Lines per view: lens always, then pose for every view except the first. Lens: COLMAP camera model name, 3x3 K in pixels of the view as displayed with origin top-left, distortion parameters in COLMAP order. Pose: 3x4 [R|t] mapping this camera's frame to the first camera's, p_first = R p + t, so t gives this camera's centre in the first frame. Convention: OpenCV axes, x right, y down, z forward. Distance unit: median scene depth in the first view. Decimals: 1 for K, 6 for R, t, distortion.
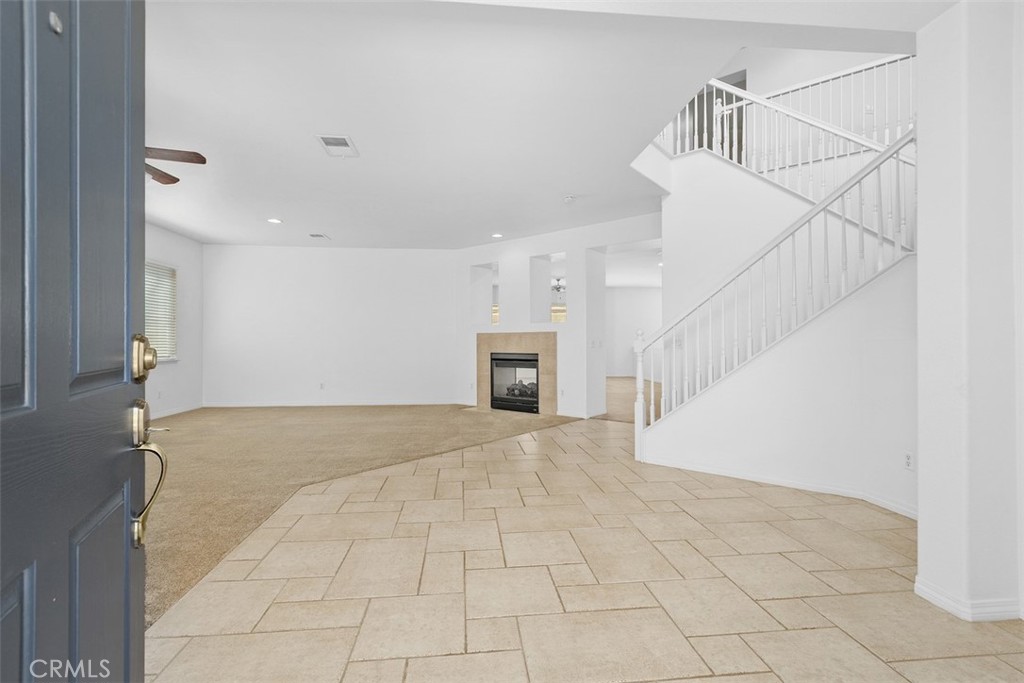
lens RADIAL K [[473.4, 0, 513.8], [0, 473.4, 335.2], [0, 0, 1]] dist [-0.007882, -0.000348]
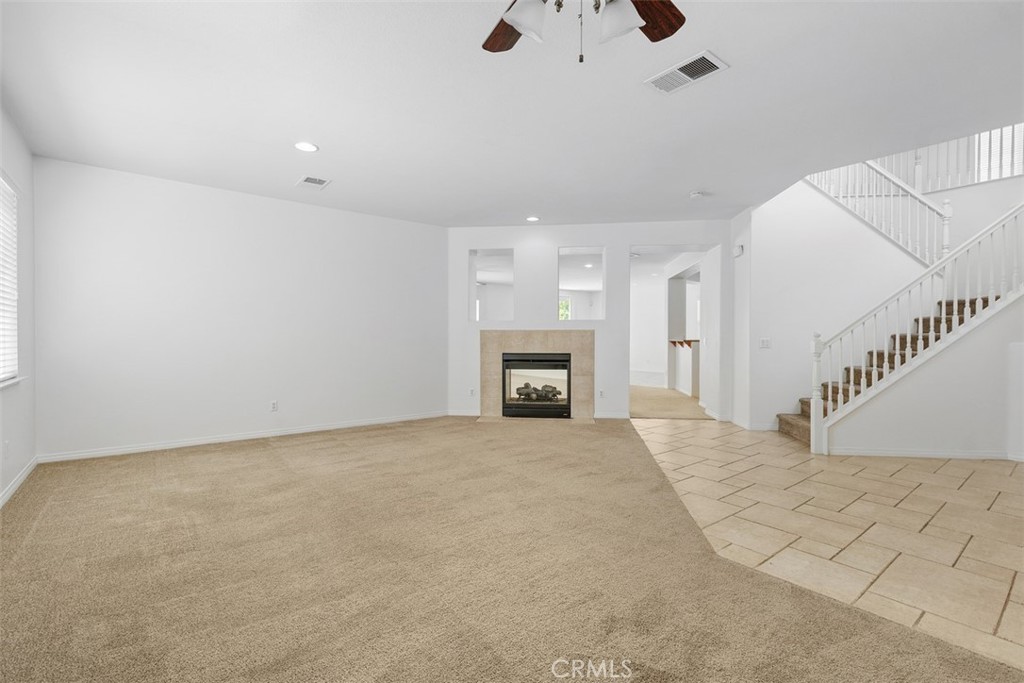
lens RADIAL K [[473.4, 0, 521.1], [0, 473.4, 338.7], [0, 0, 1]] dist [-0.007882, -0.000348]
pose [[0.860366, 0.001393, 0.509674, -0.482442], [-0.008974, 0.999883, 0.012417, -0.000044], [-0.509597, -0.015257, 0.860278, 0.247228]]
